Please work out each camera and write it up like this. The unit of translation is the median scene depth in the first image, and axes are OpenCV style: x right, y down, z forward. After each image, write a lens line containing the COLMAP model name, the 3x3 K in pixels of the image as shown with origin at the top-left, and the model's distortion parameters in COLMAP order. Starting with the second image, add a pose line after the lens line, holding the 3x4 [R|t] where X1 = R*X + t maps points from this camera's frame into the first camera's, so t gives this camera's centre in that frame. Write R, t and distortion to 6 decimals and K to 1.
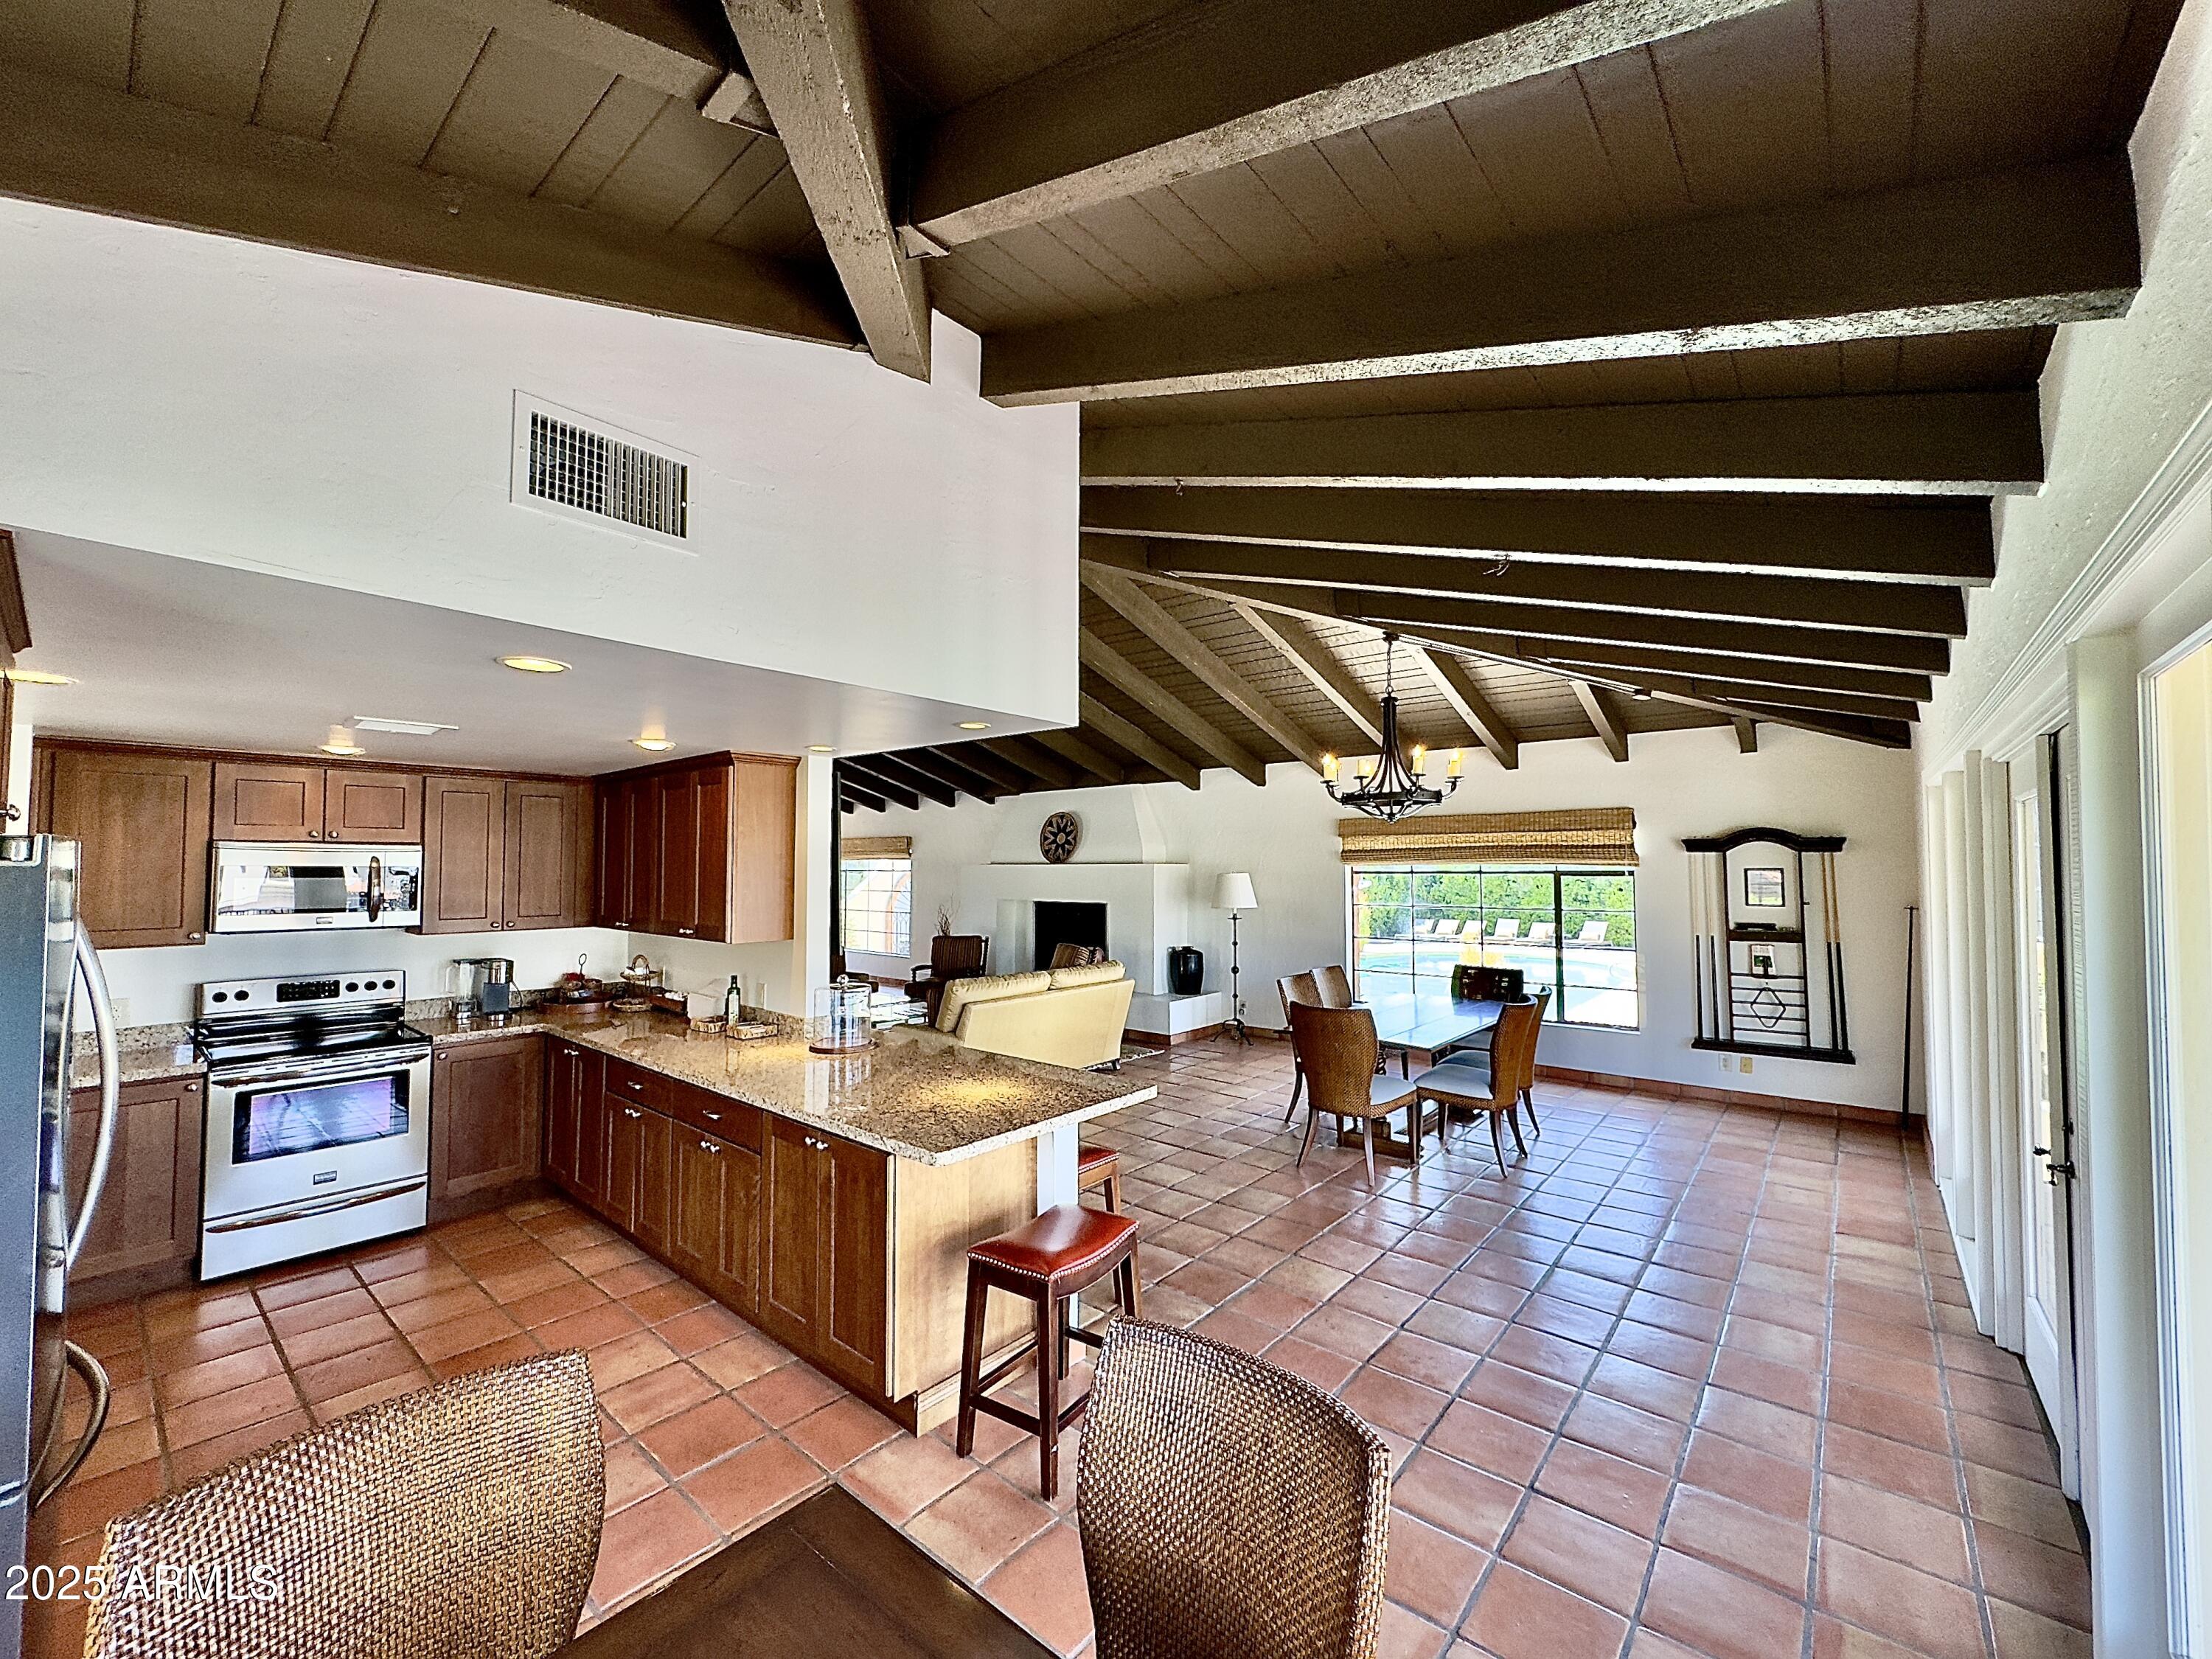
lens RADIAL K [[885.0, 0, 1103.6], [0, 885.0, 835.5], [0, 0, 1]] dist [0.001491, 0.000170]
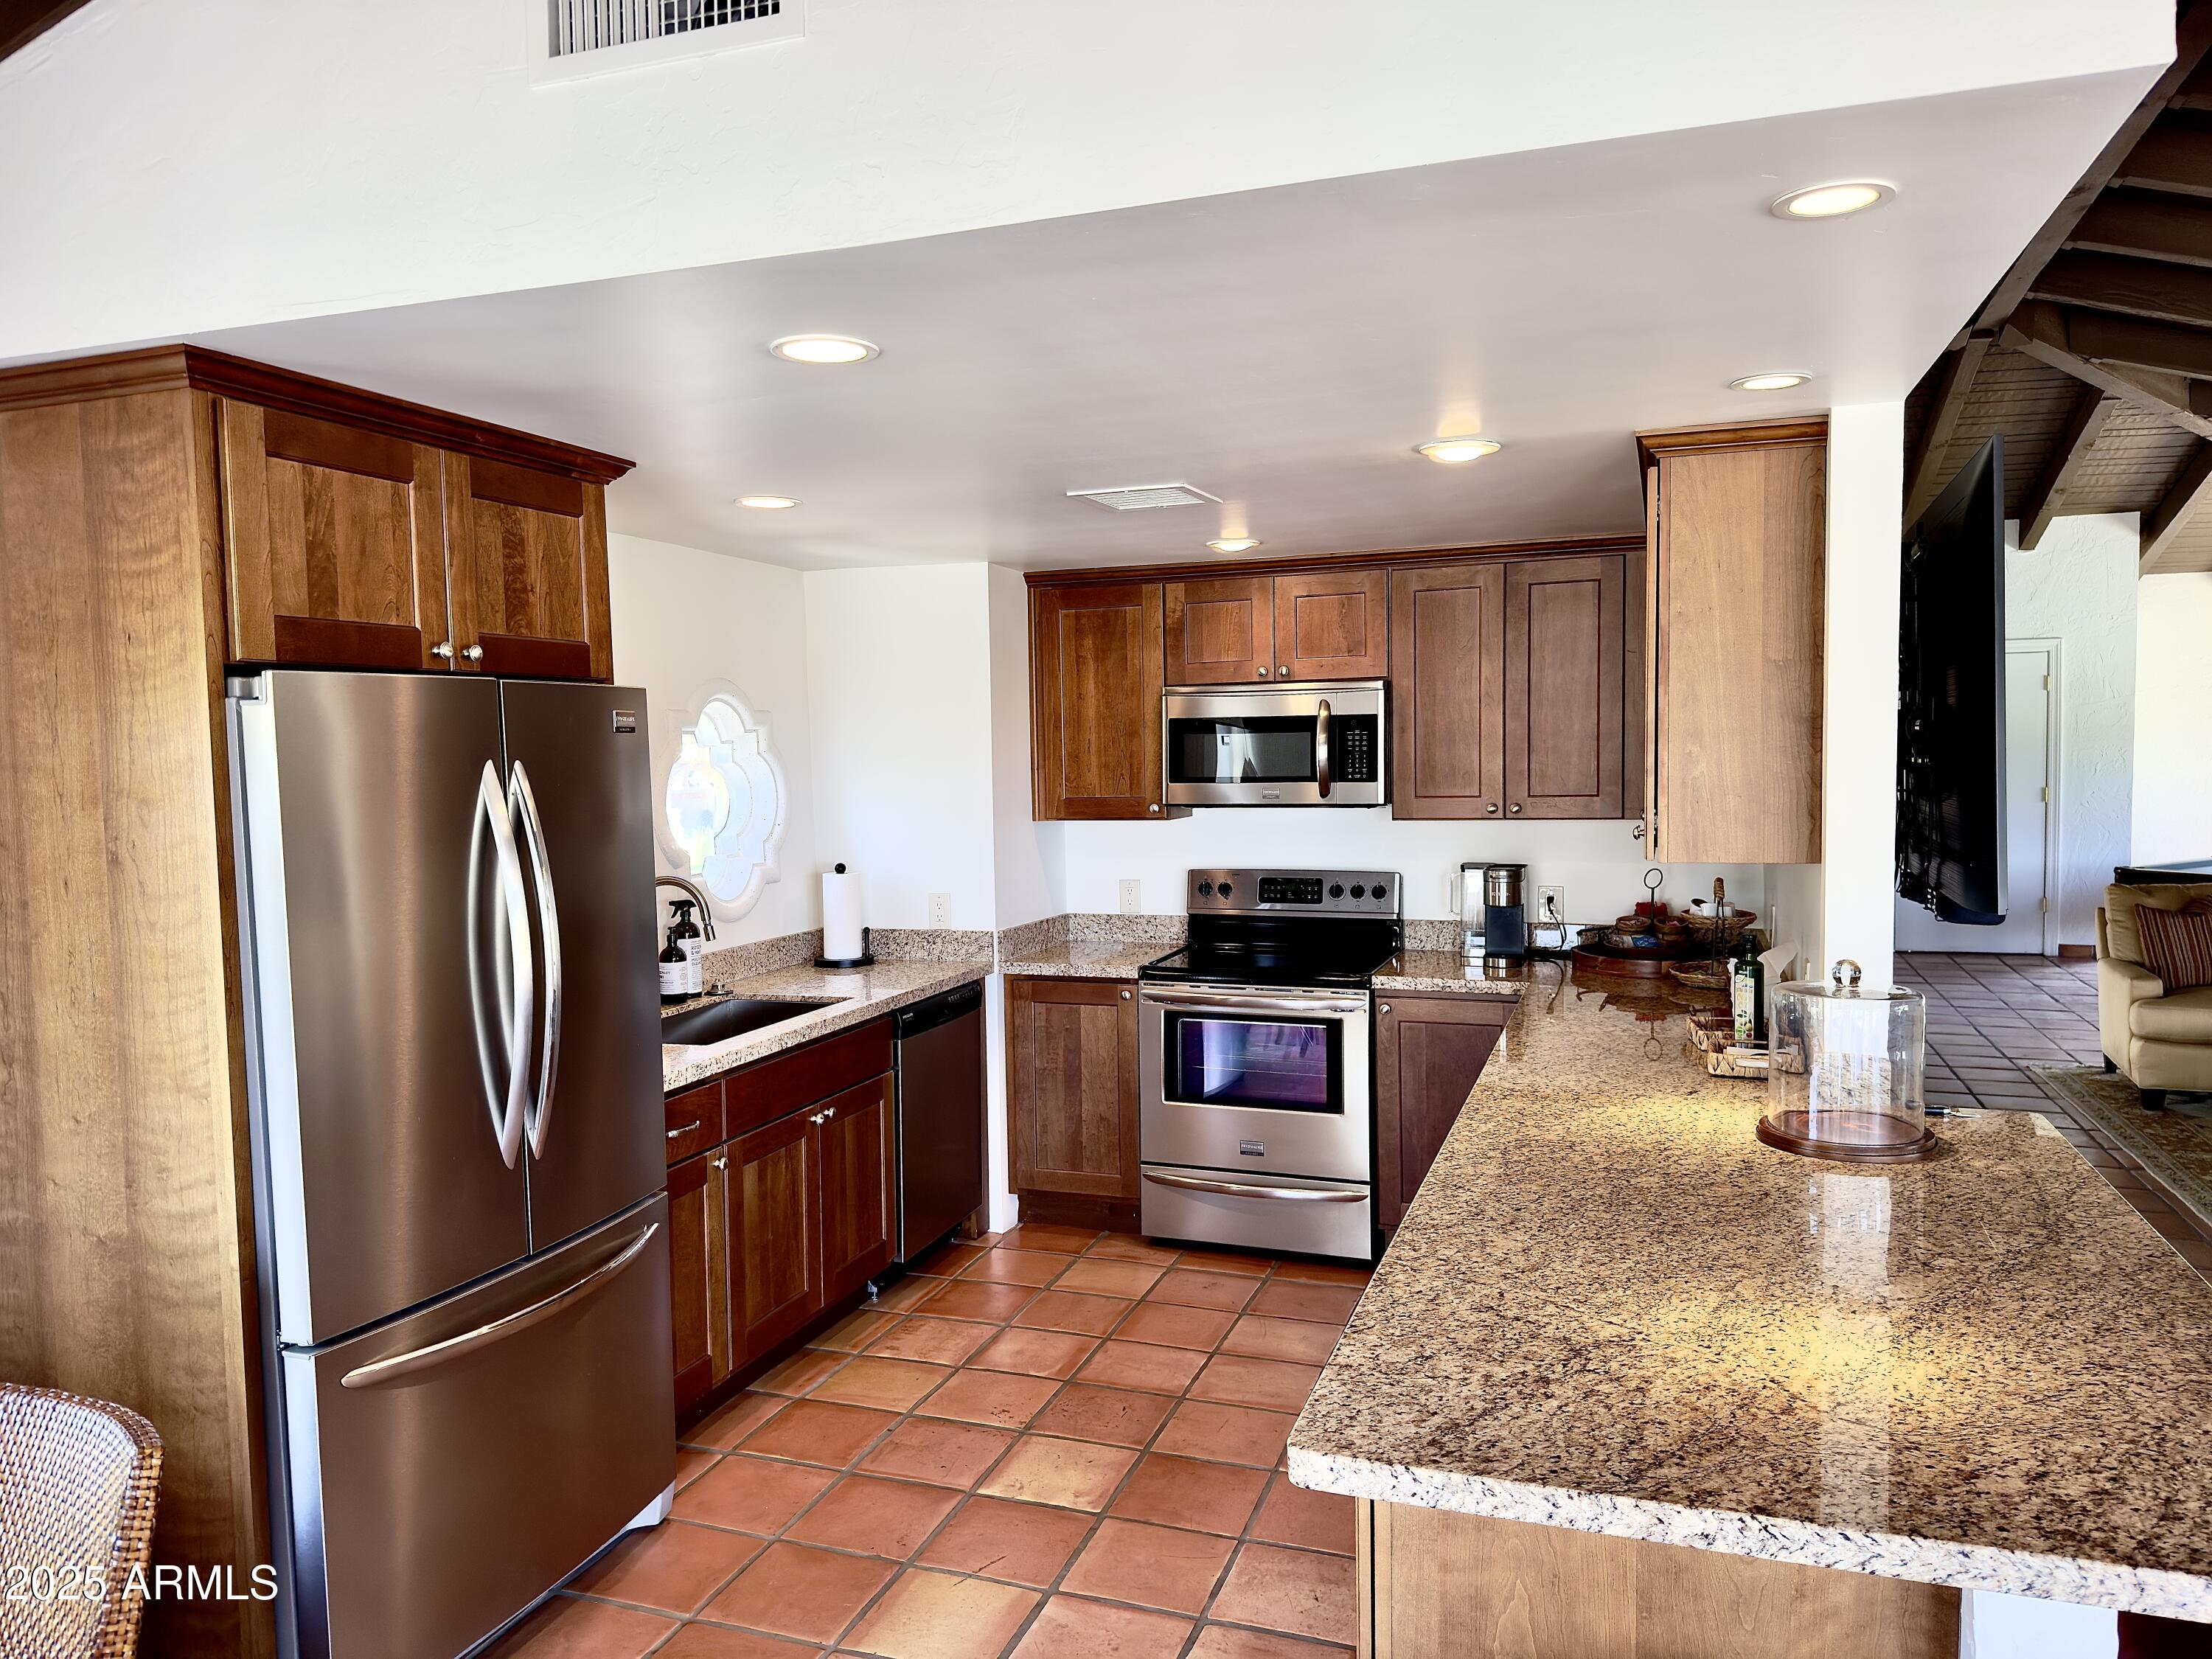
lens RADIAL K [[1534.3, 0, 1101.0], [0, 1534.3, 828.7], [0, 0, 1]] dist [0.013885, 0.002138]
pose [[0.340848, 0.041616, -0.939197, 0.221039], [0.051822, 0.996669, 0.062969, 0.039549], [0.938689, -0.070134, 0.337556, 0.448101]]
